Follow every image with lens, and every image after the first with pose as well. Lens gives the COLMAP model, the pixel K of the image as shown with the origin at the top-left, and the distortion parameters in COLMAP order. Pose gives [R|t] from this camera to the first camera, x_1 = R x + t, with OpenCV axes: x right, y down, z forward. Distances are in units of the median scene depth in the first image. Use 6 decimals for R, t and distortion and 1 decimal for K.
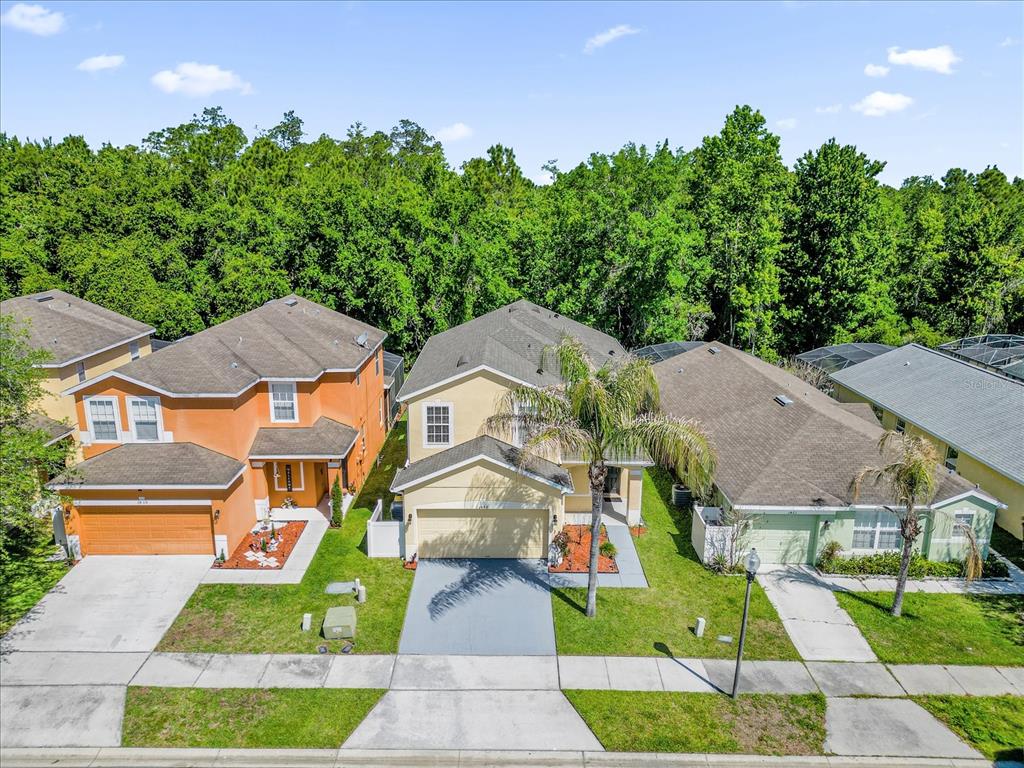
lens RADIAL K [[693.8, 0, 511.0], [0, 693.8, 381.2], [0, 0, 1]] dist [0.021966, -0.014025]
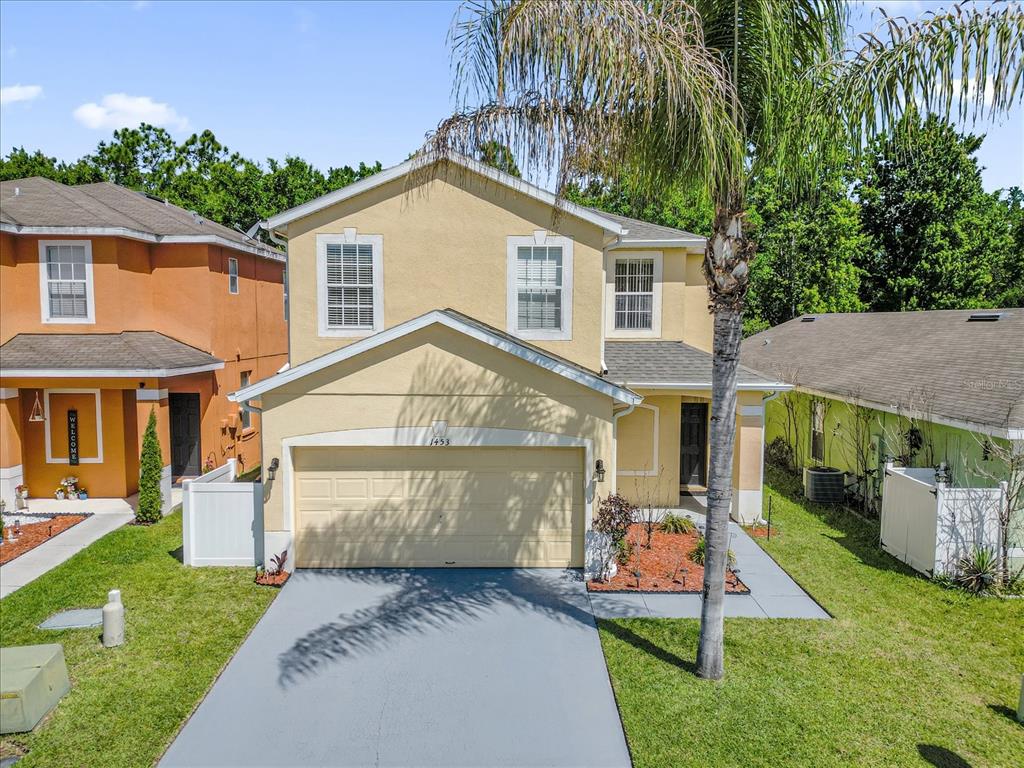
lens RADIAL K [[693.8, 0, 510.8], [0, 693.8, 405.8], [0, 0, 1]] dist [0.021966, -0.014025]
pose [[0.999999, -0.001232, 0.001198, 0.005889], [0.001418, 0.985399, -0.170258, 0.230076], [-0.000971, 0.170259, 0.985399, 0.543096]]
